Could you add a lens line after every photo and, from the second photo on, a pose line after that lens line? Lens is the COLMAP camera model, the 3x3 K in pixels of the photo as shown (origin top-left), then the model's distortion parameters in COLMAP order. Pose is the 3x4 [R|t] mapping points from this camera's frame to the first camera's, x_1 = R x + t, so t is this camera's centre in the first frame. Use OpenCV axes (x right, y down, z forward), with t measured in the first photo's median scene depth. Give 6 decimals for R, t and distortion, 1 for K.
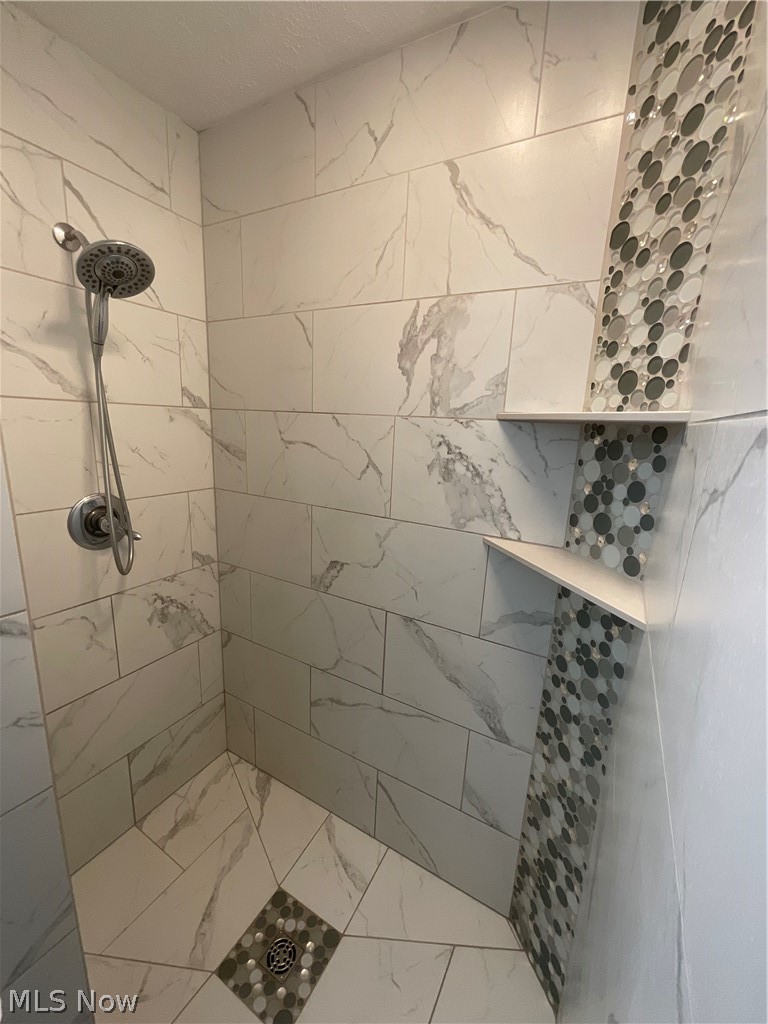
lens RADIAL K [[417.6, 0, 379.4], [0, 417.6, 515.5], [0, 0, 1]] dist [0.004309, -0.002096]
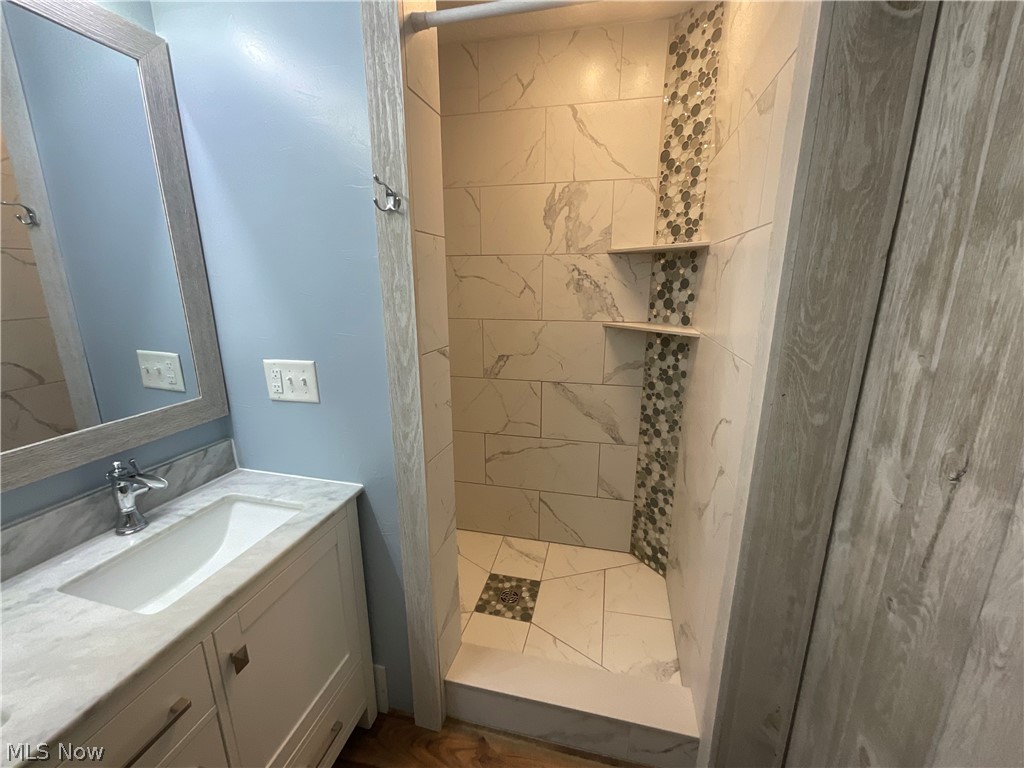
lens RADIAL K [[417.6, 0, 514.7], [0, 417.6, 383.2], [0, 0, 1]] dist [0.004309, -0.002096]
pose [[0.959836, -0.115273, 0.255786, -0.605646], [0.106708, 0.993171, 0.047164, 0.190223], [-0.259476, -0.017975, 0.965582, -0.612903]]
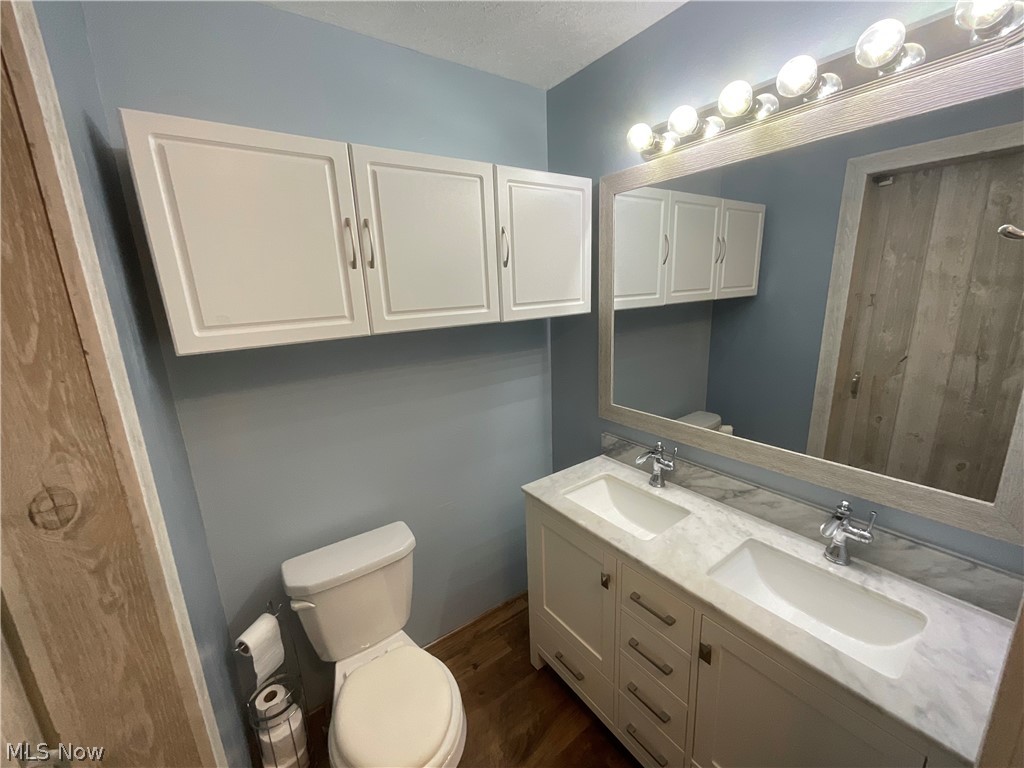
lens RADIAL K [[417.6, 0, 511.5], [0, 417.6, 385.4], [0, 0, 1]] dist [0.004309, -0.002096]
pose [[-0.413260, 0.184482, -0.891730, 0.765503], [-0.173316, 0.945428, 0.275912, -0.484330], [0.893968, 0.268574, -0.358734, 0.885324]]
